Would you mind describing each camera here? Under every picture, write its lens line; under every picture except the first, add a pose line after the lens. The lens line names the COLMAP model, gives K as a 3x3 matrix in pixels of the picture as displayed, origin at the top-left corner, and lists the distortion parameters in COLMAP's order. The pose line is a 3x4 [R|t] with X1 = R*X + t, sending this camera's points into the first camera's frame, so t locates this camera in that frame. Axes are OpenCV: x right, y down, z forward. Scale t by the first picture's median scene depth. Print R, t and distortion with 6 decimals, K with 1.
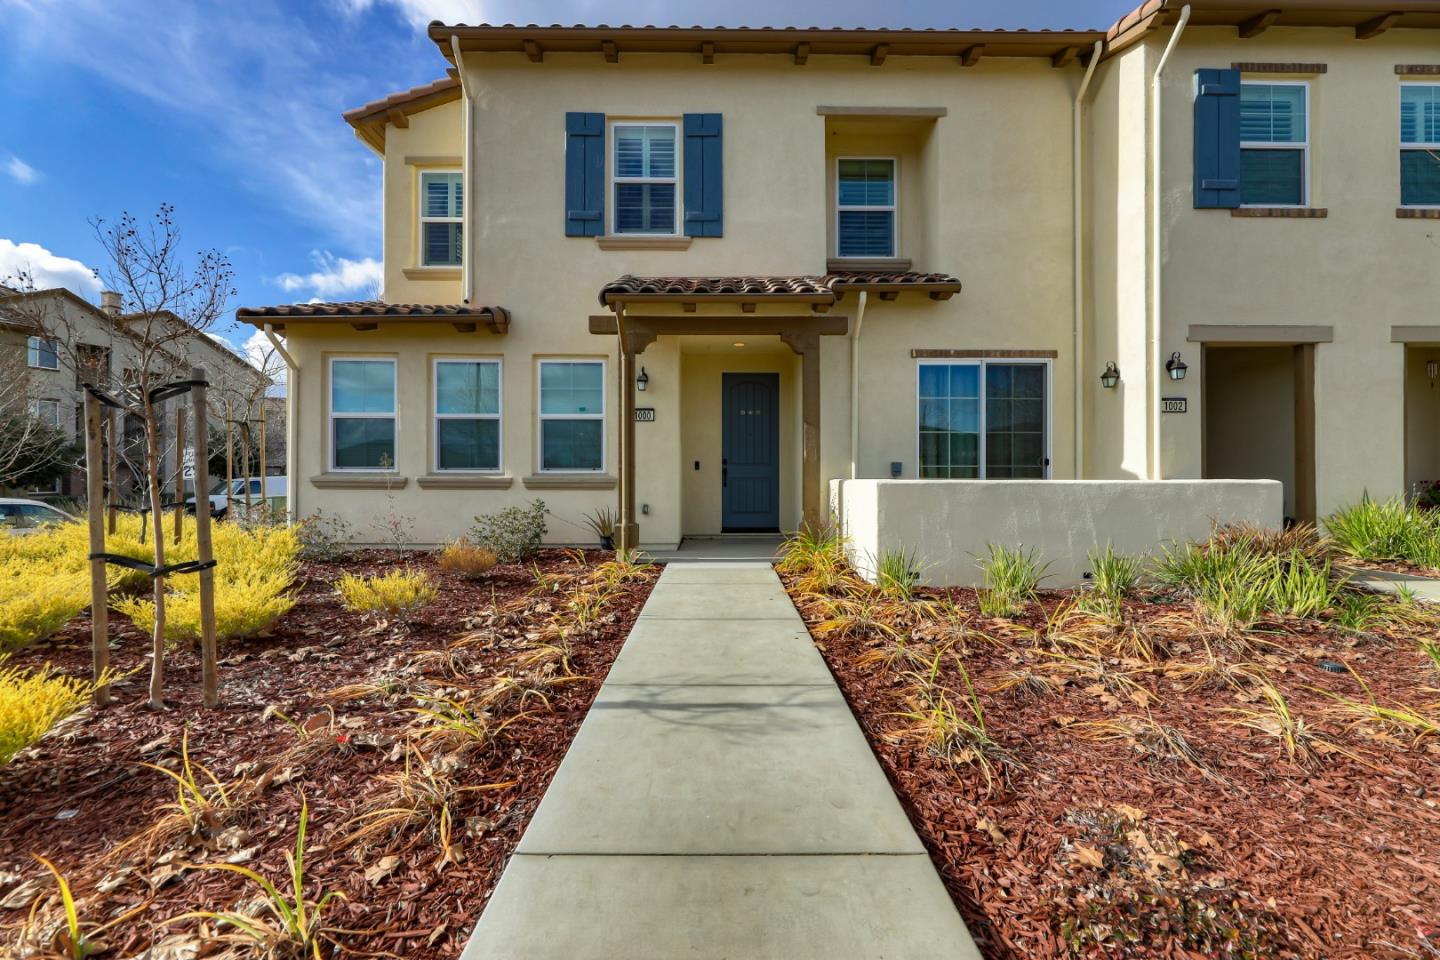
lens RADIAL K [[593.2, 0, 719.5], [0, 593.2, 472.9], [0, 0, 1]] dist [-0.000507, -0.000277]
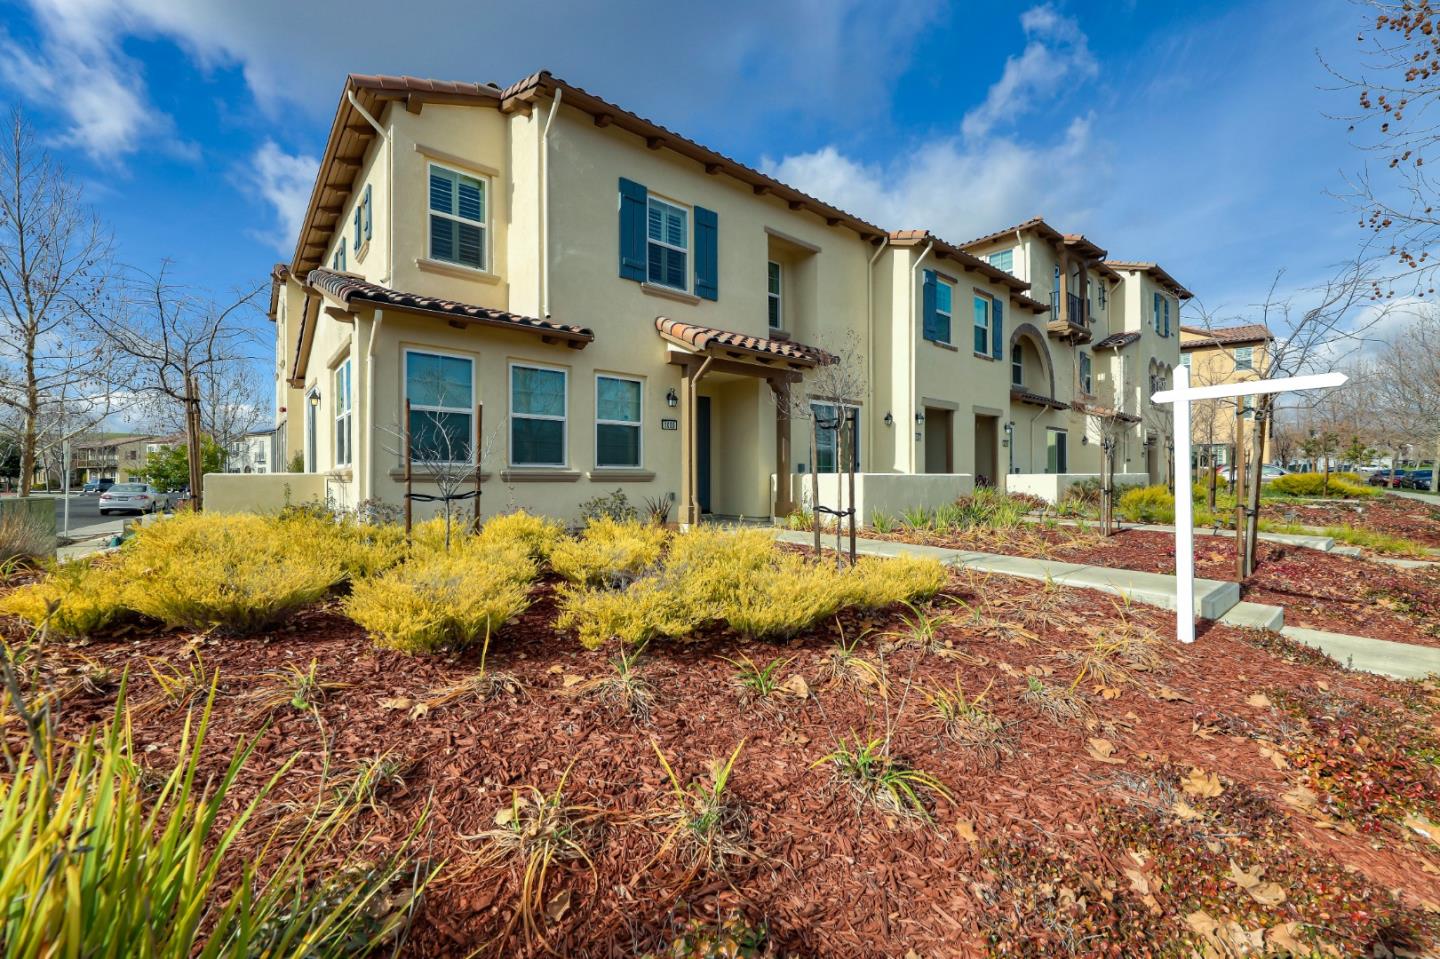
lens RADIAL K [[583.1, 0, 718.9], [0, 583.1, 475.4], [0, 0, 1]] dist [-0.000611, -0.000310]
pose [[0.771591, 0.000200, 0.636118, -0.870443], [-0.004610, 0.999975, 0.005276, 0.007602], [-0.636102, -0.007004, 0.771573, -0.071625]]
